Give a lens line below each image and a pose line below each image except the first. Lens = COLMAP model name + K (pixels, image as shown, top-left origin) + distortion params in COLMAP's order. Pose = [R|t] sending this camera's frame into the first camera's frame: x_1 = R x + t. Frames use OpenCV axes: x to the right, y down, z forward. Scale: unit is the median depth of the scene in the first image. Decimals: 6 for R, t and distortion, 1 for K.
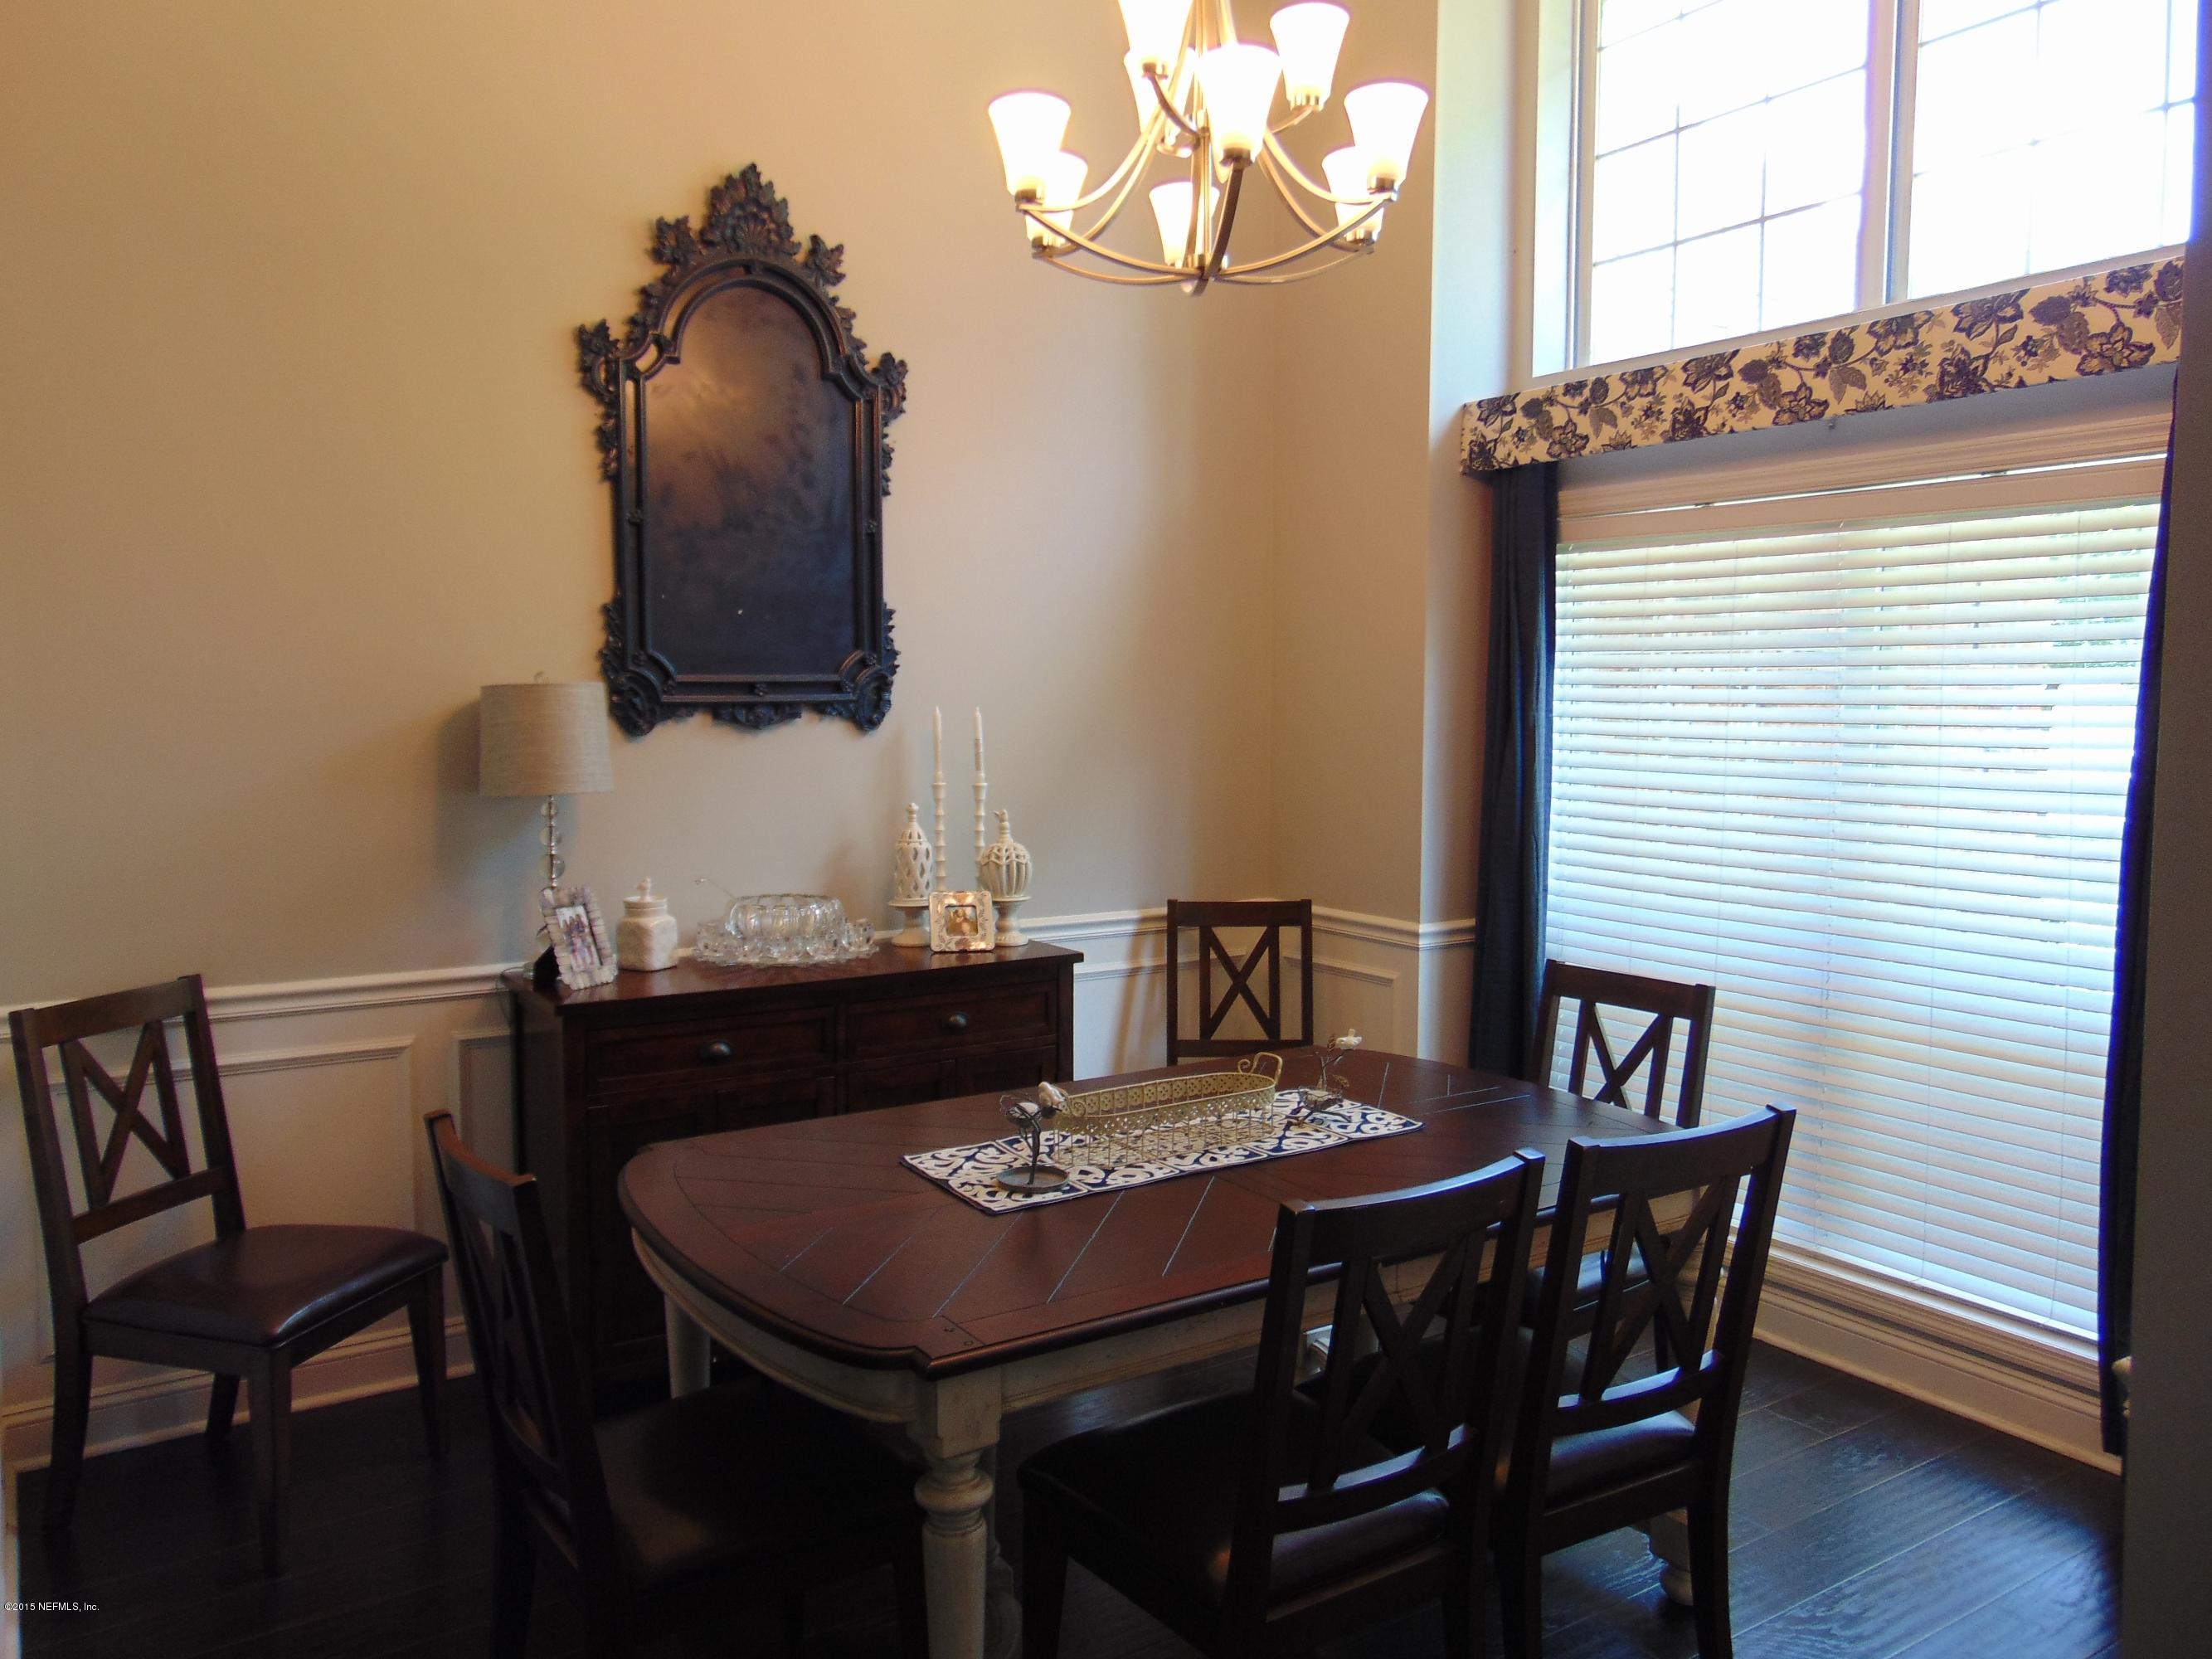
lens RADIAL K [[1649.1, 0, 1098.7], [0, 1649.1, 814.1], [0, 0, 1]] dist [-0.036298, 0.074279]
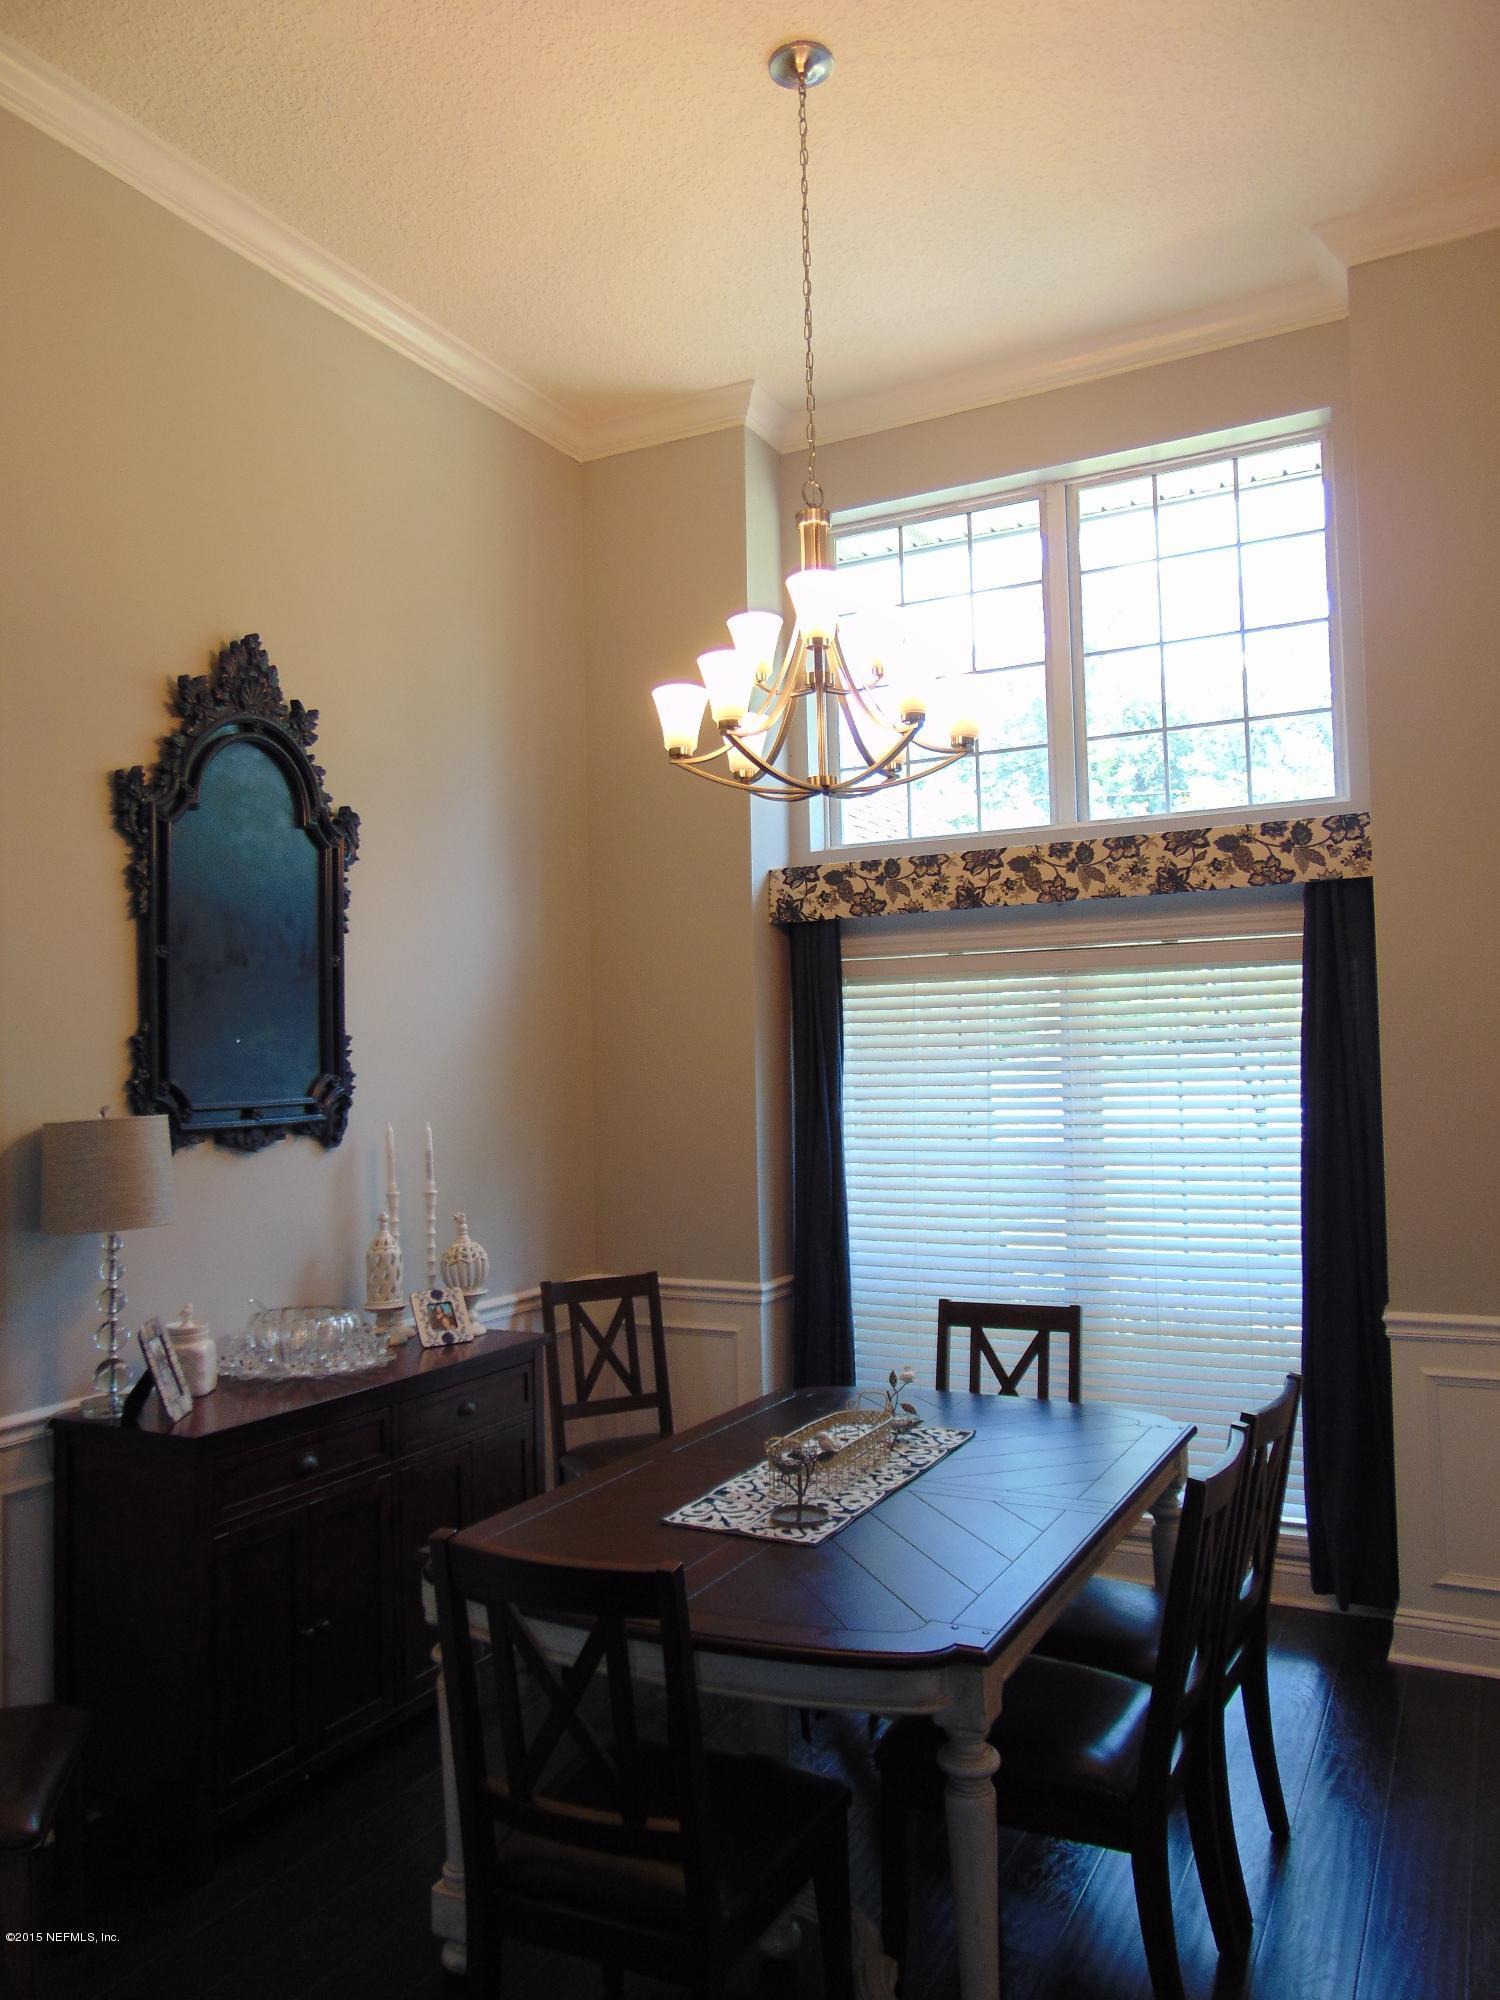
lens RADIAL K [[1492.7, 0, 750.3], [0, 1492.7, 1011.9], [0, 0, 1]] dist [-0.034655, 0.072486]
pose [[0.876838, -0.002994, 0.480777, -0.400008], [0.058780, 0.993147, -0.101017, -0.026479], [-0.477180, 0.116836, 0.871005, 0.009078]]
